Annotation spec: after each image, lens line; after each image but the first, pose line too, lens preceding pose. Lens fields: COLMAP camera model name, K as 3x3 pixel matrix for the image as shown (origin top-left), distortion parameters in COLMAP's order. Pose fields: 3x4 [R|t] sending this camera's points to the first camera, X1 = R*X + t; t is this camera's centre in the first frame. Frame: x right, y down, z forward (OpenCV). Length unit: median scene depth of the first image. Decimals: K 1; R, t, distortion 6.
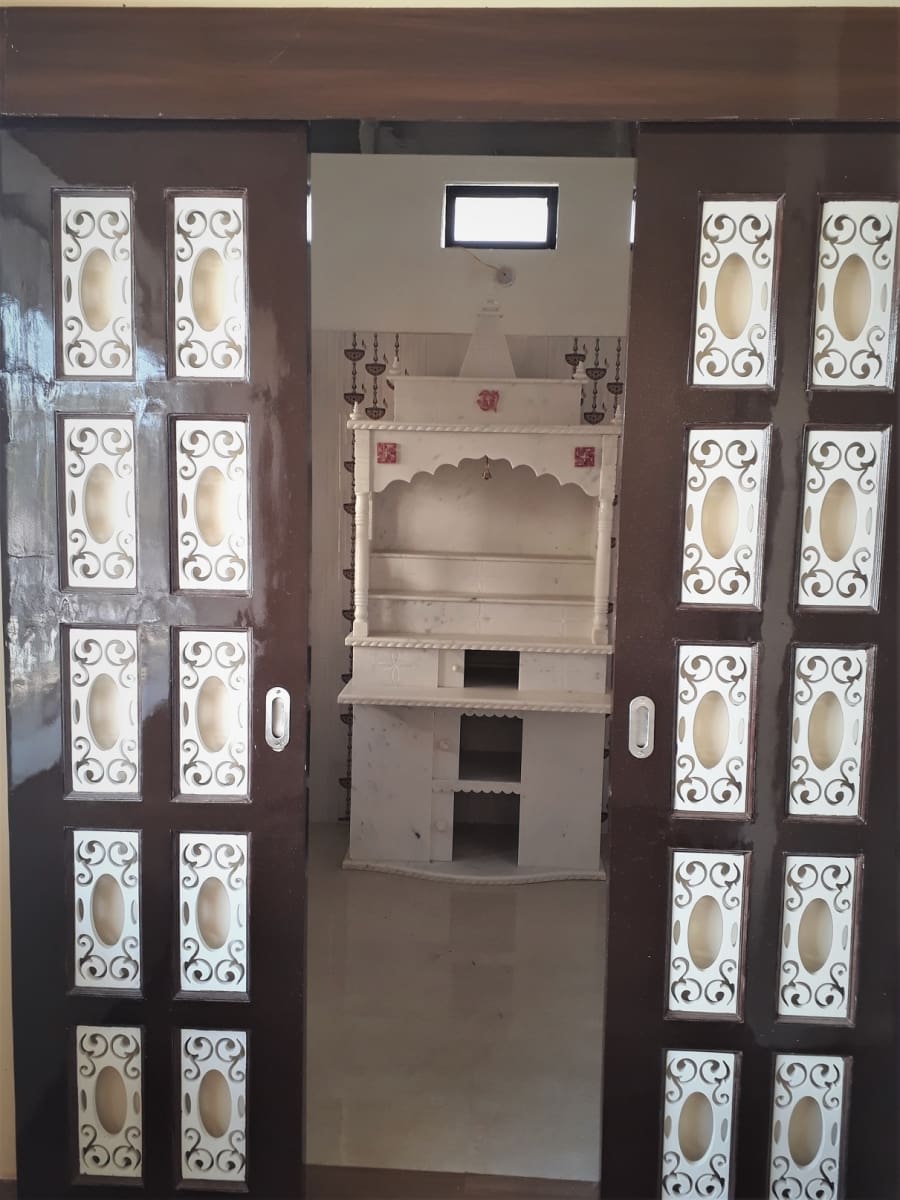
lens RADIAL K [[924.1, 0, 318.1], [0, 924.1, 599.1], [0, 0, 1]] dist [0.045611, -0.046382]
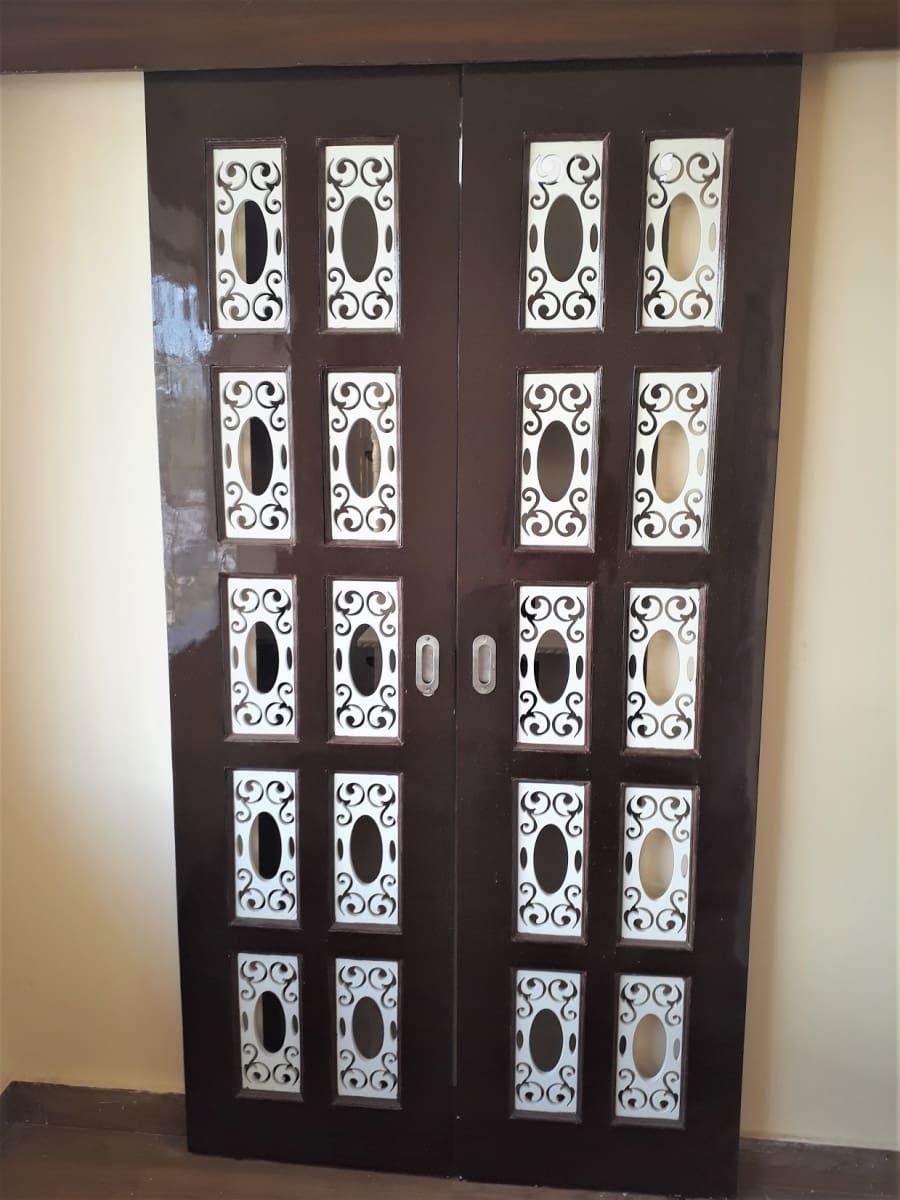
lens RADIAL K [[900.1, 0, 424.9], [0, 900.1, 599.4], [0, 0, 1]] dist [0.126558, -0.251395]
pose [[0.998968, -0.003109, -0.045323, 0.215744], [0.005658, 0.998402, 0.056221, 0.005012], [0.045076, -0.056419, 0.997389, -0.006868]]
